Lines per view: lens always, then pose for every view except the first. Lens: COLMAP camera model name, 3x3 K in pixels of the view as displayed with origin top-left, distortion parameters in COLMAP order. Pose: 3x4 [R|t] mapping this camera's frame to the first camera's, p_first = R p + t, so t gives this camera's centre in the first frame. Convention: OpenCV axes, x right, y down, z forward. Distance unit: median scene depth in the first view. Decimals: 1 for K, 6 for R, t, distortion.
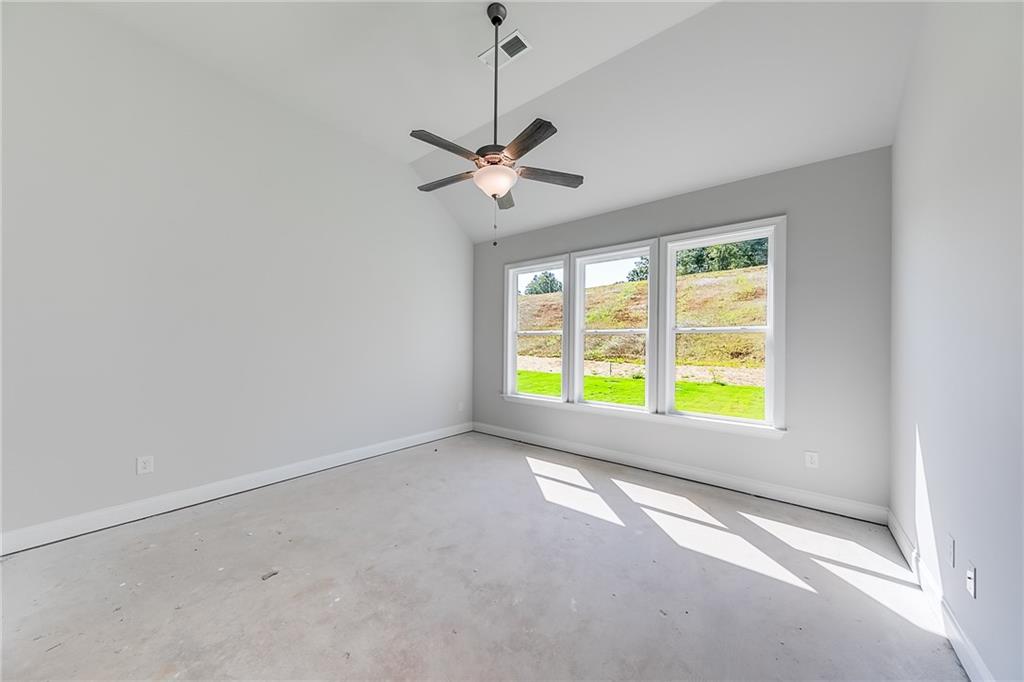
lens RADIAL K [[322.2, 0, 513.5], [0, 322.2, 346.3], [0, 0, 1]] dist [-0.076842, 0.000048]
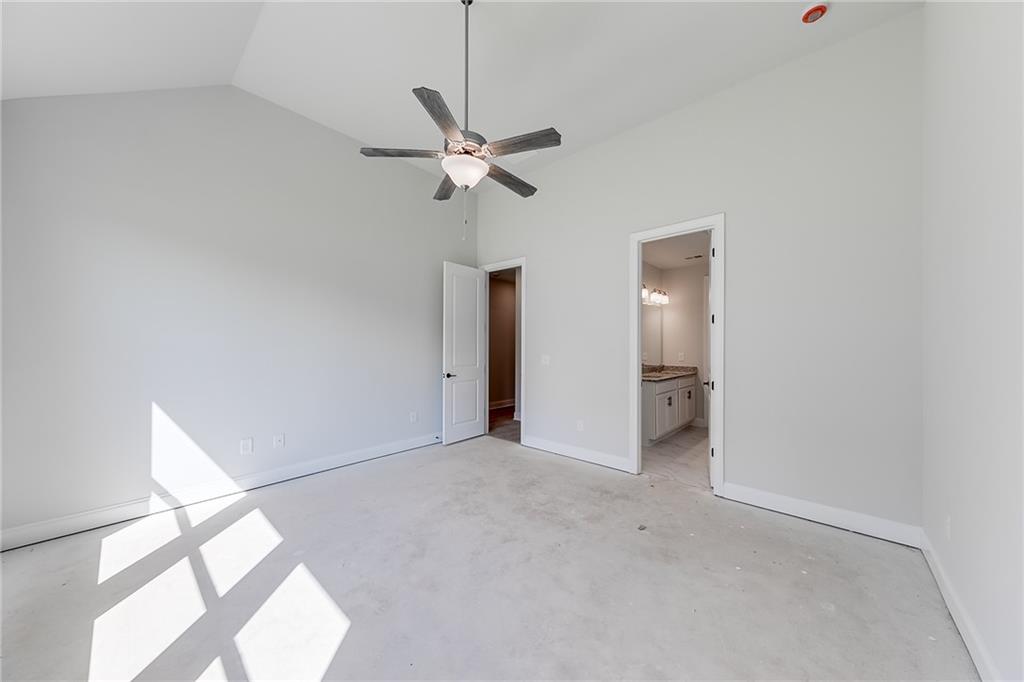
lens RADIAL K [[355.5, 0, 512.9], [0, 355.5, 344.4], [0, 0, 1]] dist [0.000031, -0.000088]
pose [[-0.997343, -0.021712, 0.069535, -0.315948], [-0.020880, 0.999702, 0.012671, -0.030661], [-0.069789, 0.011186, -0.997499, 2.326654]]
